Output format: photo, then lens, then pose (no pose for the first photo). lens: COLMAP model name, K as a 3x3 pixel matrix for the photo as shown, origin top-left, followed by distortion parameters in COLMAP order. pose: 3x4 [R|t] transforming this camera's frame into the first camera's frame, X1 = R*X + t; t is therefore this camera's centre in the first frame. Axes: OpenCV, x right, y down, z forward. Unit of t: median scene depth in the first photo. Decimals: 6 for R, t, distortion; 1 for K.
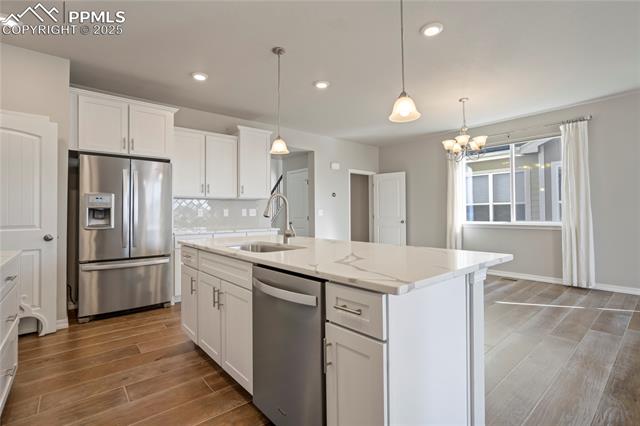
lens RADIAL K [[293.6, 0, 320.0], [0, 293.6, 213.0], [0, 0, 1]] dist [-0.024507, 0.000310]
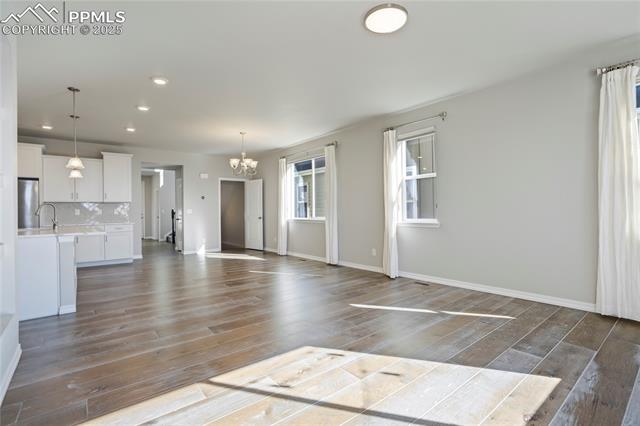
lens RADIAL K [[293.6, 0, 320.0], [0, 293.6, 213.0], [0, 0, 1]] dist [-0.024507, 0.000310]
pose [[0.999323, -0.002790, -0.036685, 0.830307], [0.003157, 0.999945, 0.009964, -0.005414], [0.036655, -0.010074, 0.999277, -0.399102]]
